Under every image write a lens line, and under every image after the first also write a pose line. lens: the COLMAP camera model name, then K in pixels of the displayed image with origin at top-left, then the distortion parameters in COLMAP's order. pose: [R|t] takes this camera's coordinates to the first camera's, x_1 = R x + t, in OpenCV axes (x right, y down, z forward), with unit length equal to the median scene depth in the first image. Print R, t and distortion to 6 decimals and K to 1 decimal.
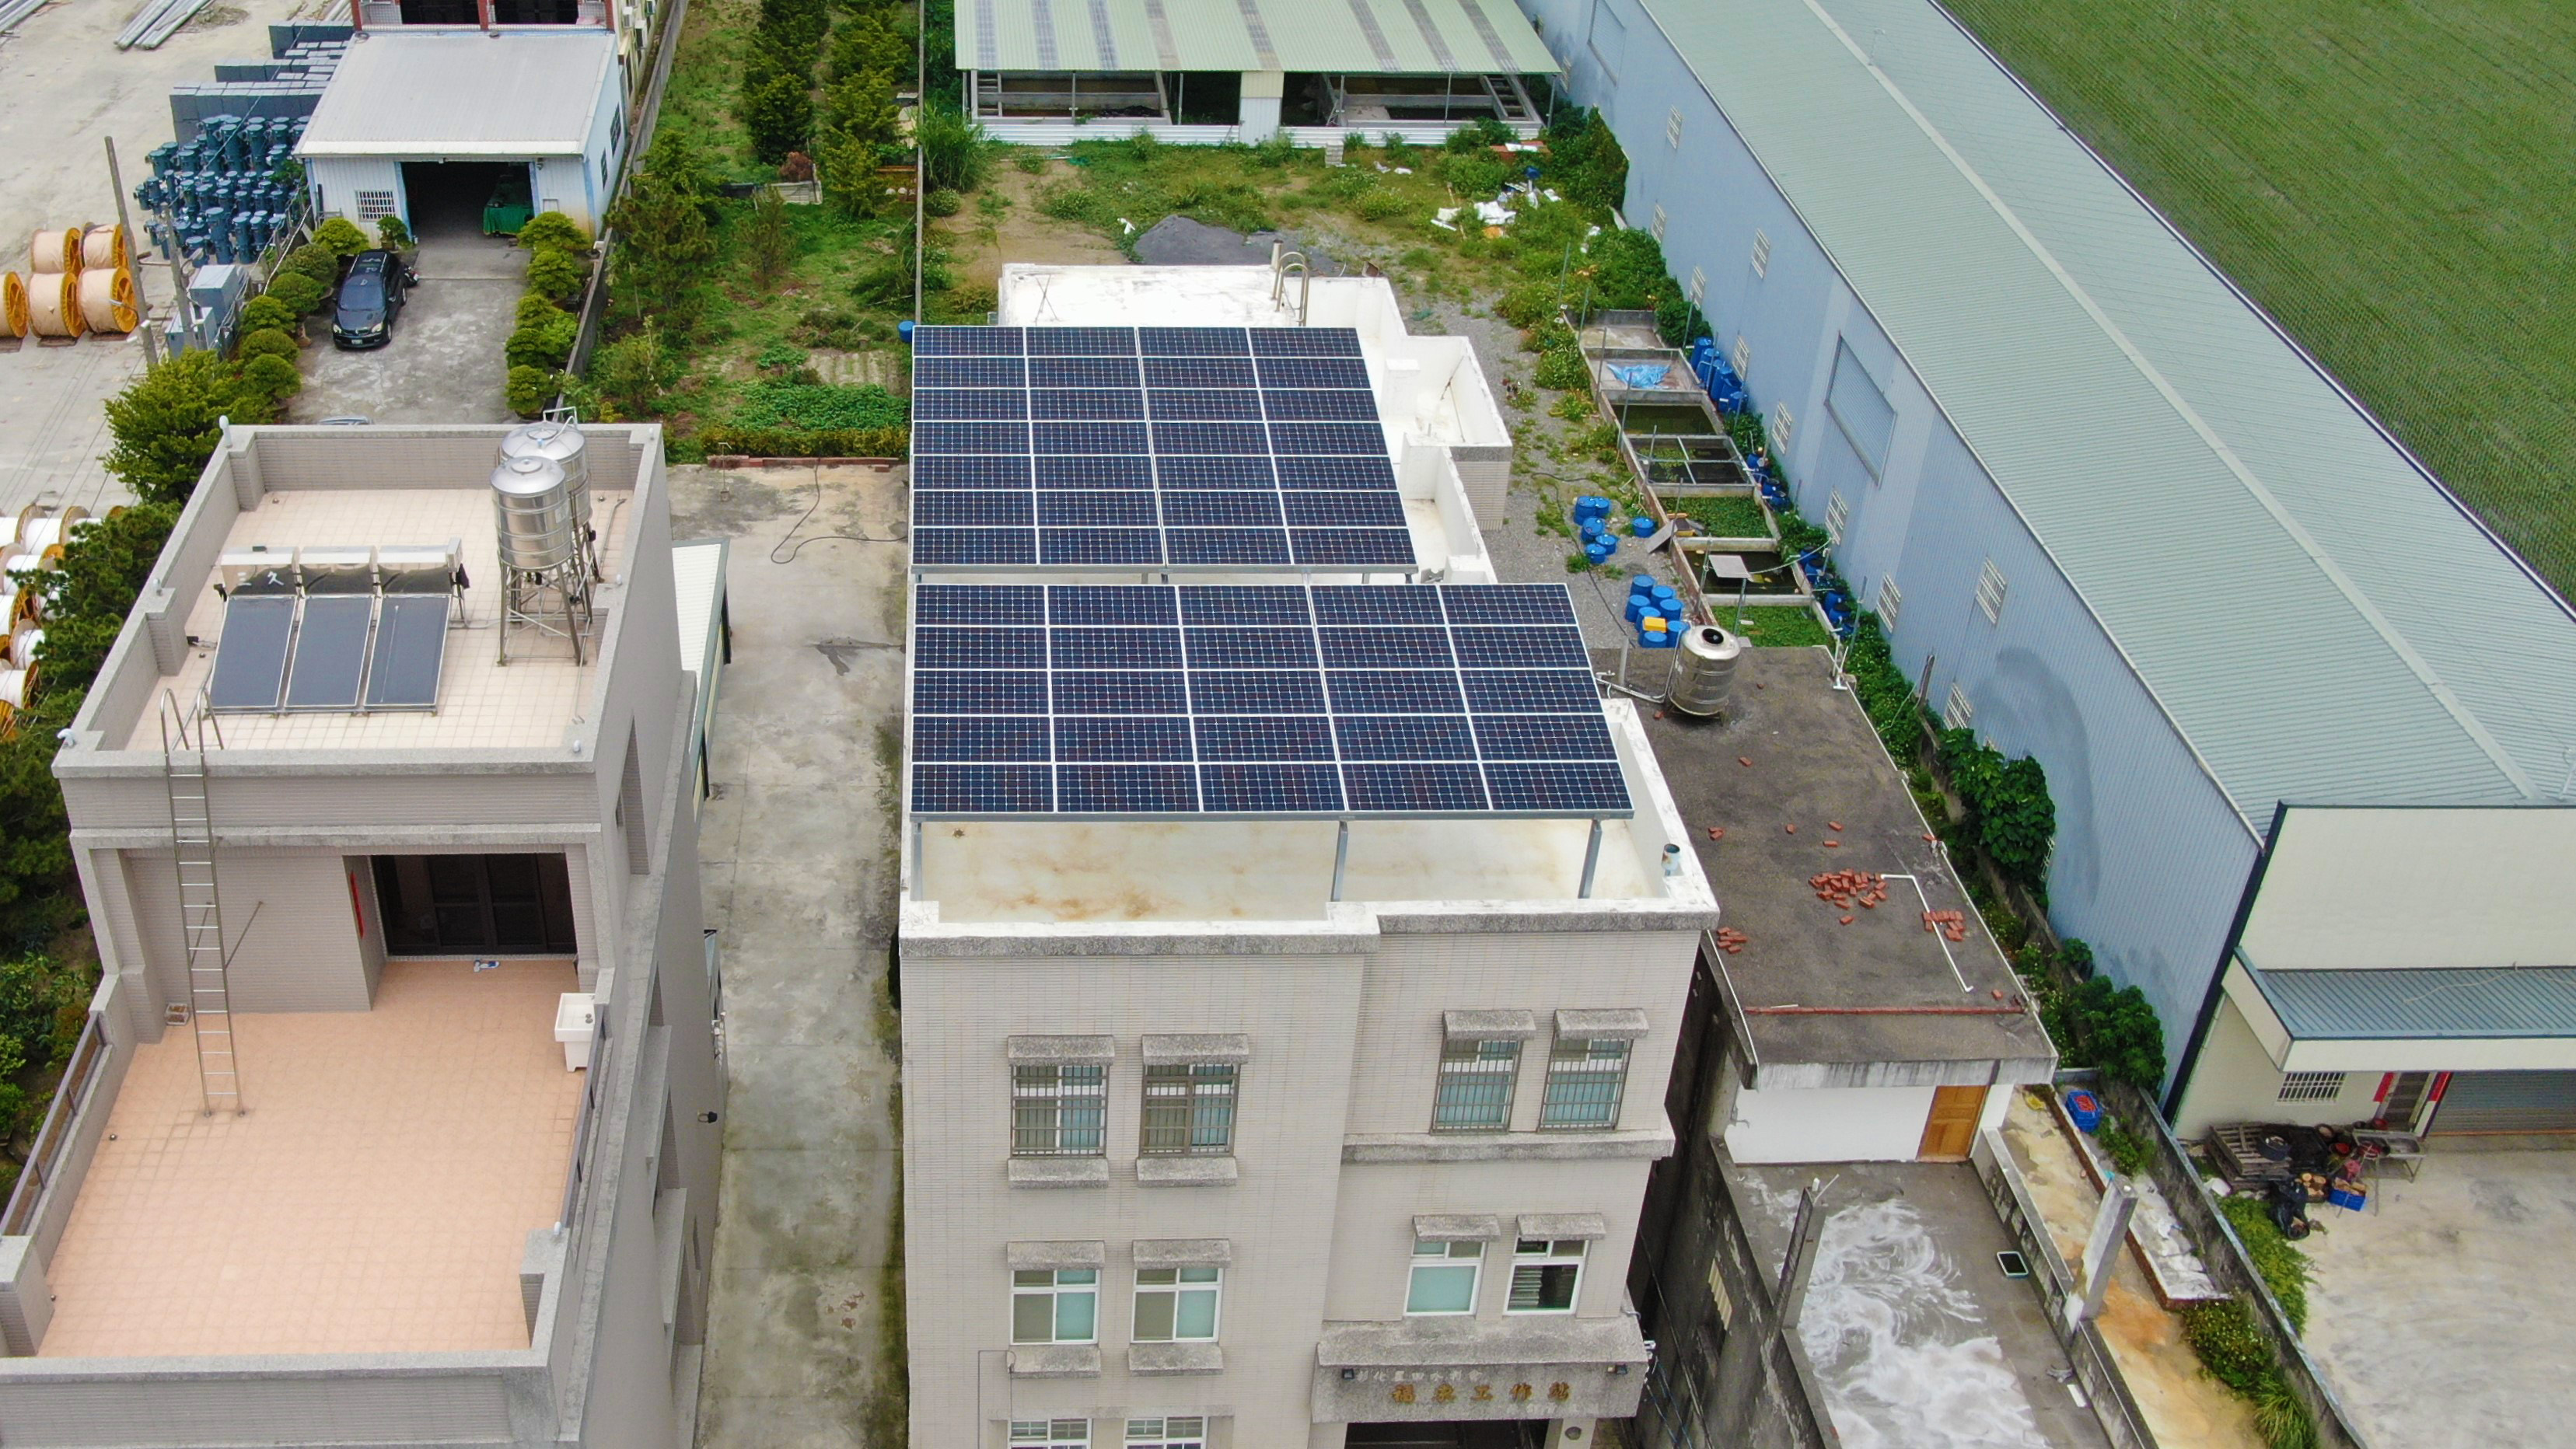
lens RADIAL K [[2362.5, 0, 1075.7], [0, 2362.5, 728.5], [0, 0, 1]] dist [-0.024118, 0.025520]
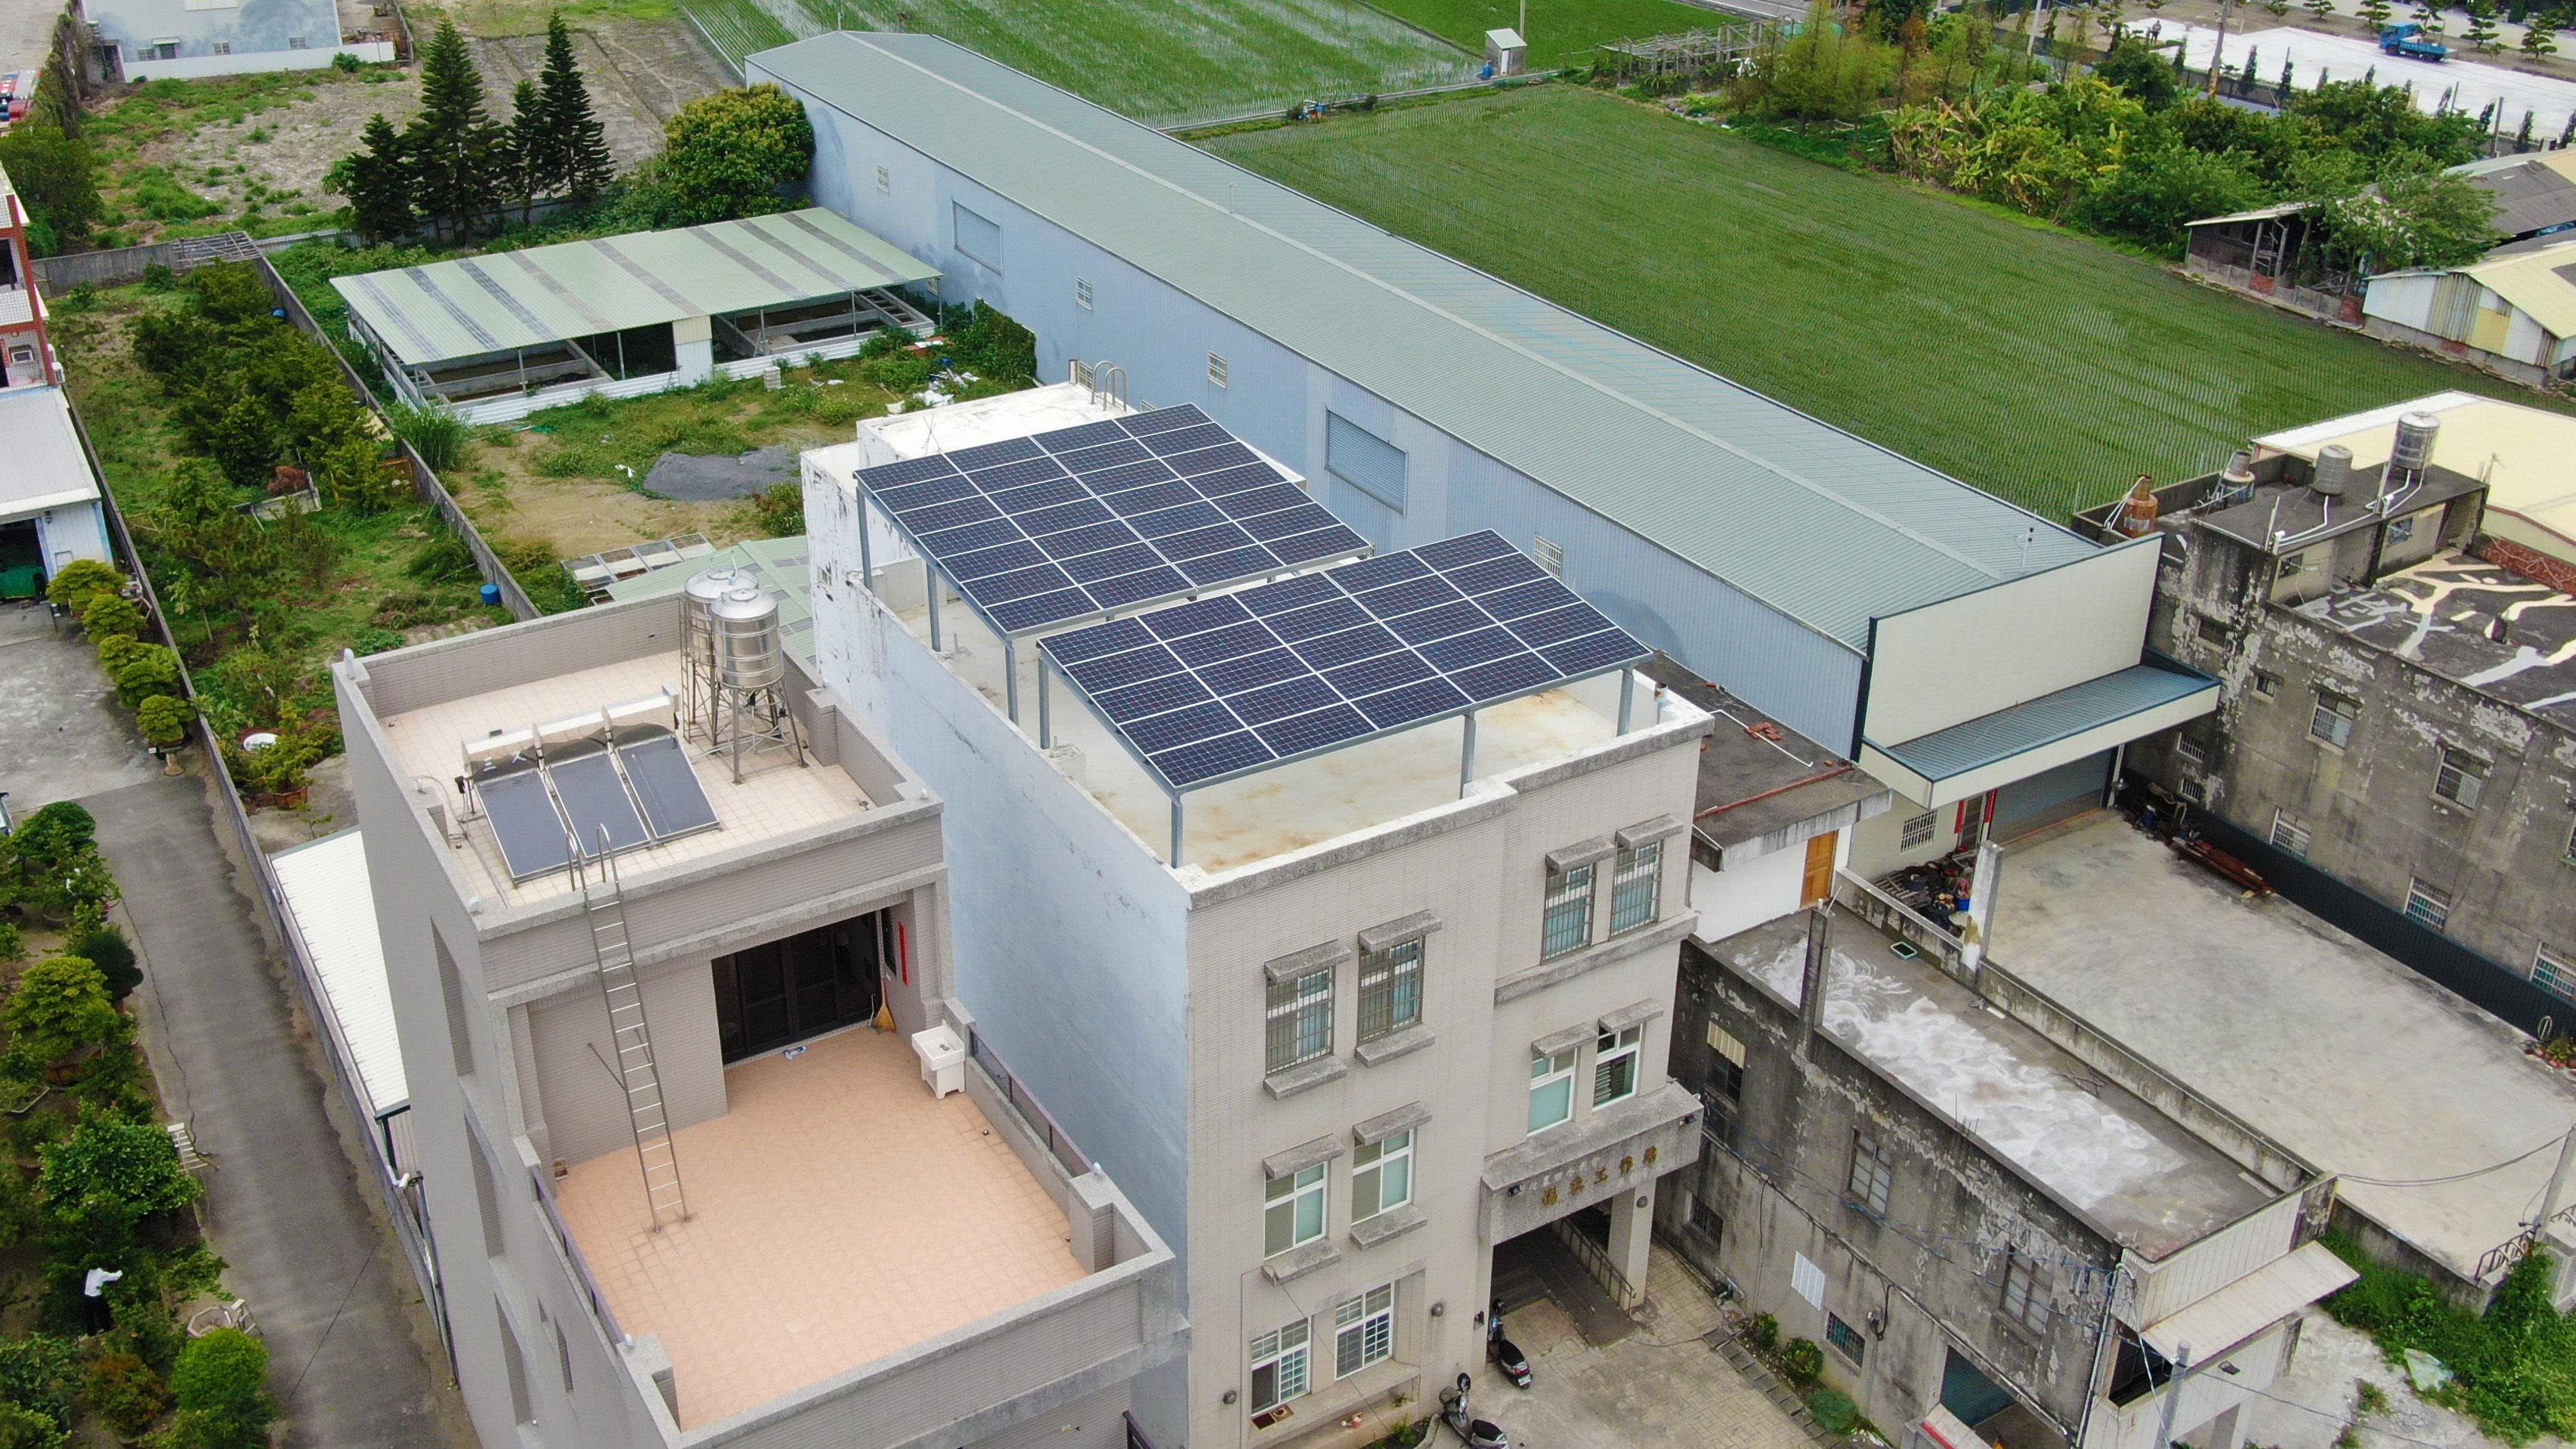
lens RADIAL K [[2283.9, 0, 1215.5], [0, 2283.9, 686.6], [0, 0, 1]] dist [-0.019468, 0.011662]
pose [[0.884008, -0.233431, 0.405017, -0.351104], [0.283099, 0.956785, -0.066464, 0.048008], [-0.372000, 0.173415, 0.911890, -0.049053]]
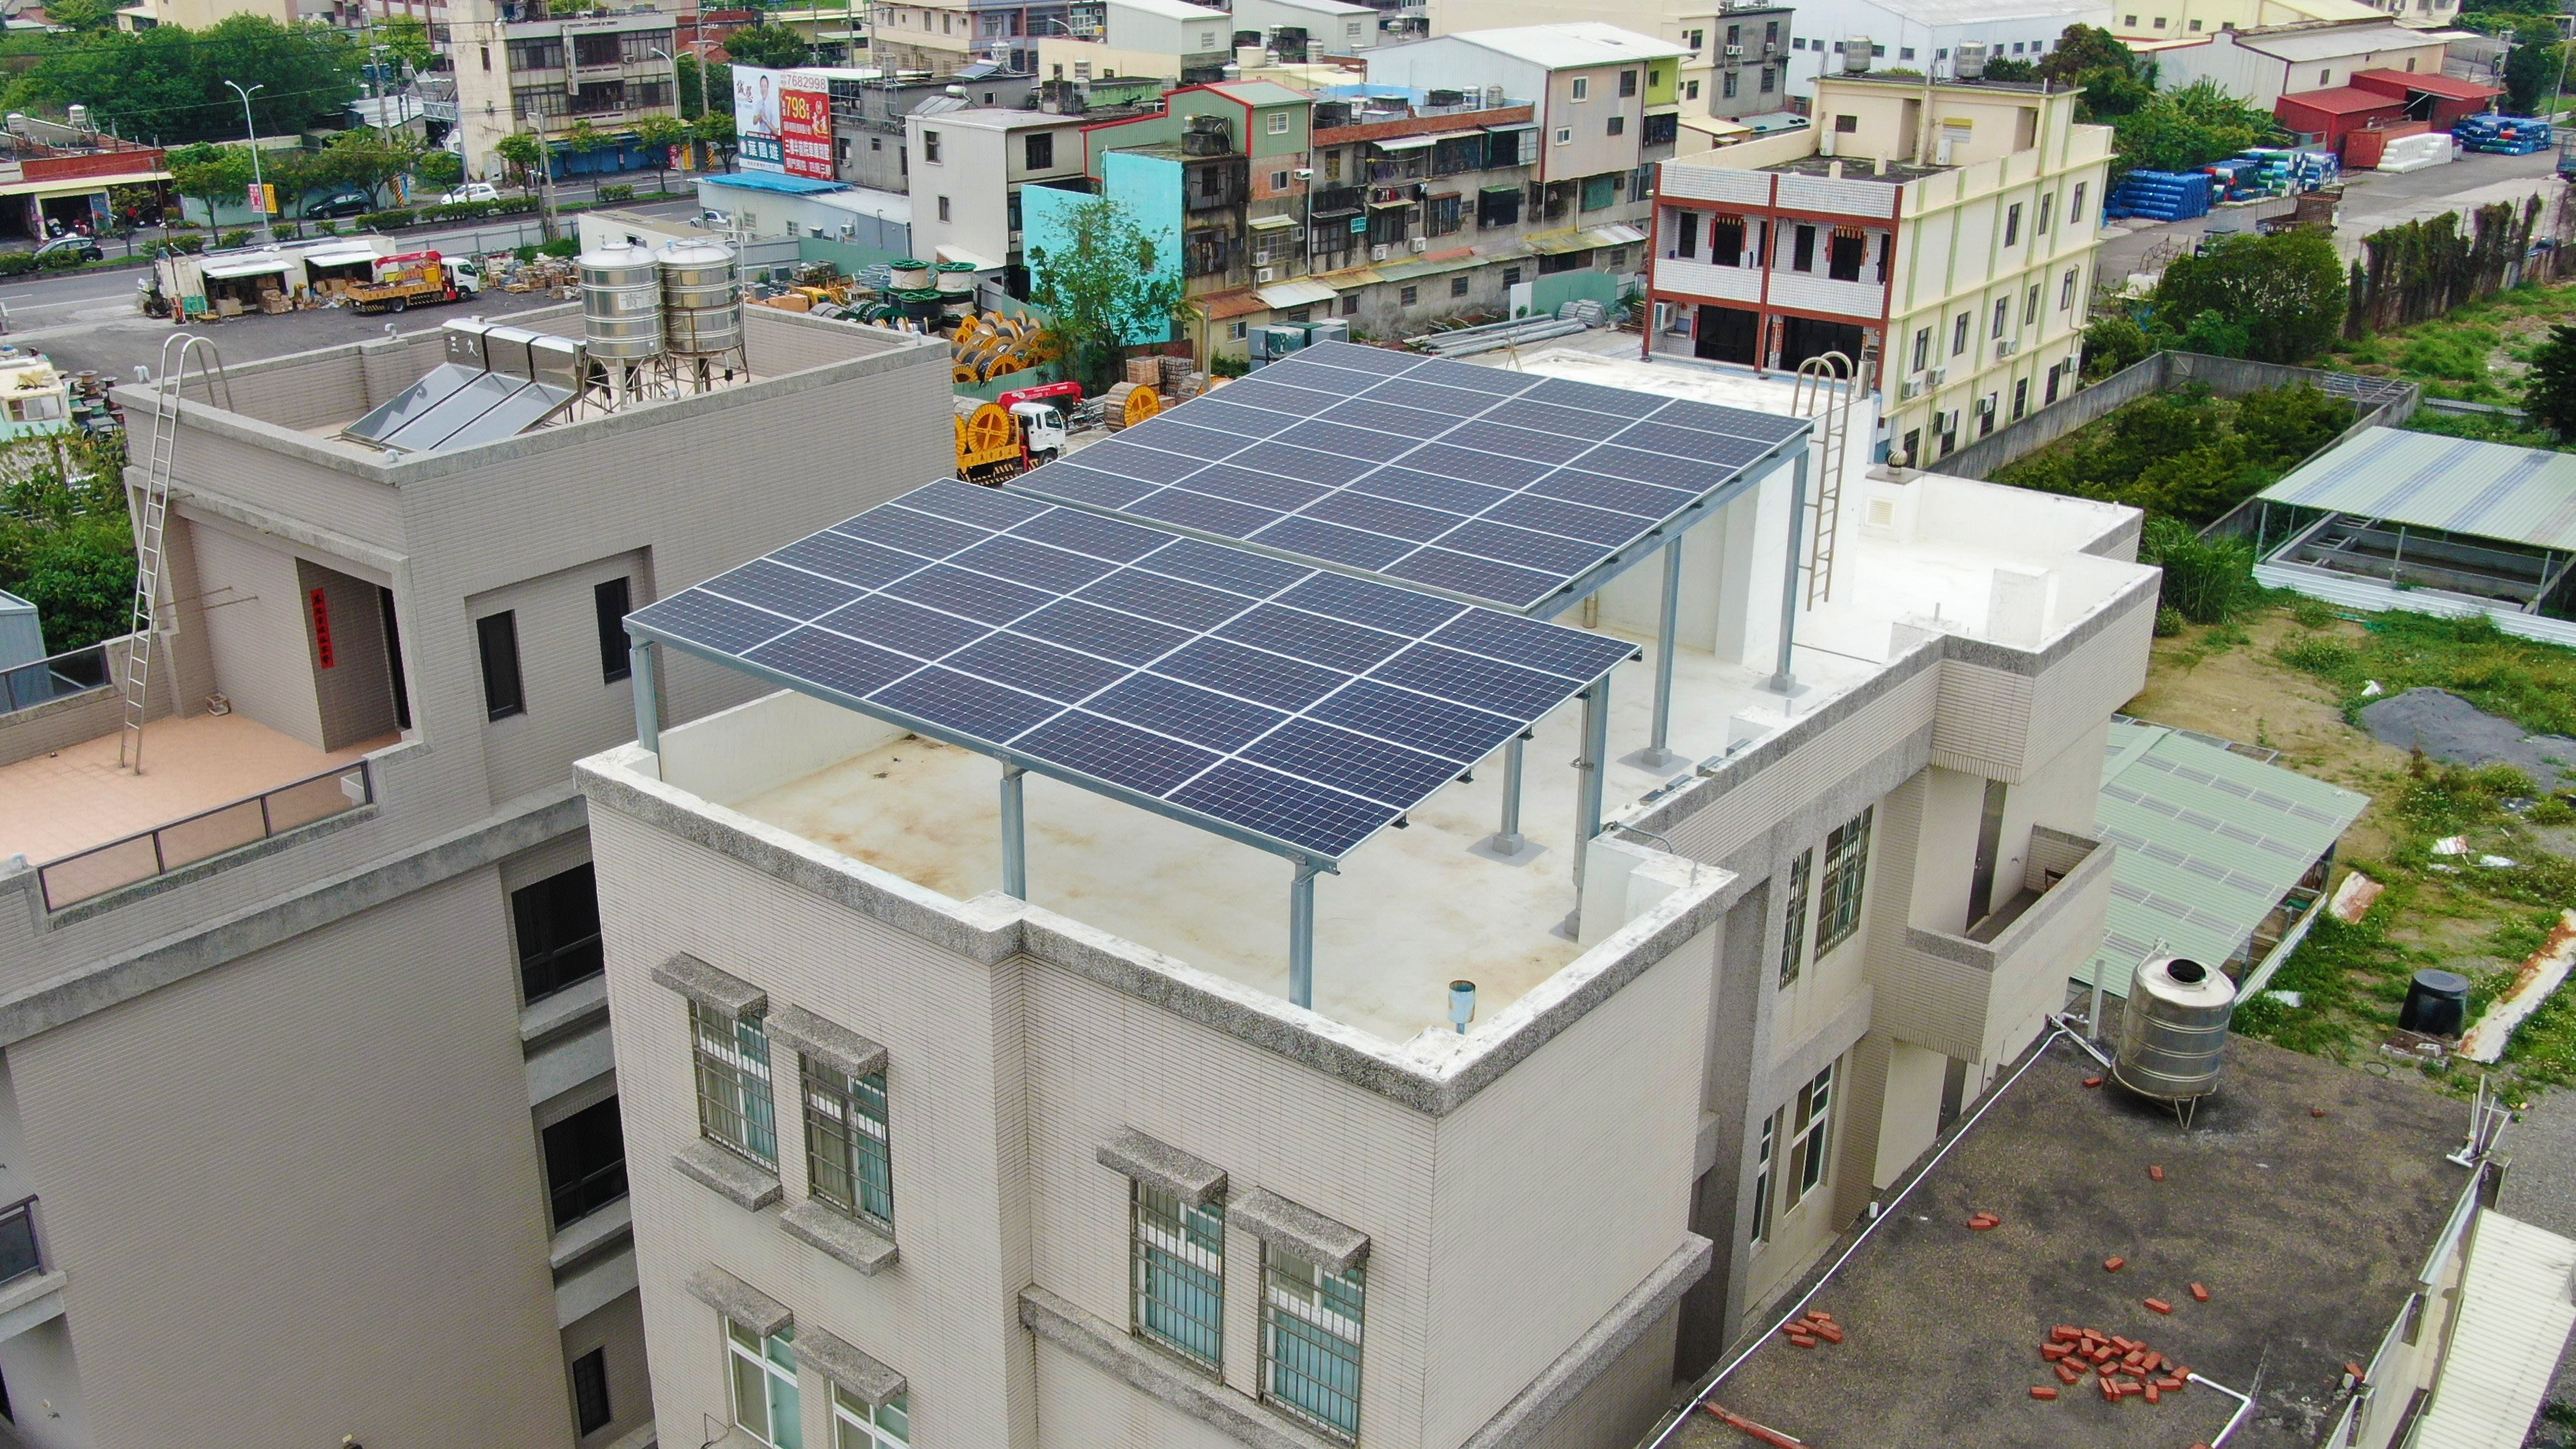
lens RADIAL K [[2284.4, 0, 1215.5], [0, 2284.4, 686.6], [0, 0, 1]] dist [-0.019468, 0.011662]
pose [[0.745852, 0.213886, -0.630838, 0.413417], [-0.369430, 0.920873, -0.124562, 0.056258], [0.554280, 0.325955, 0.765851, 0.349457]]
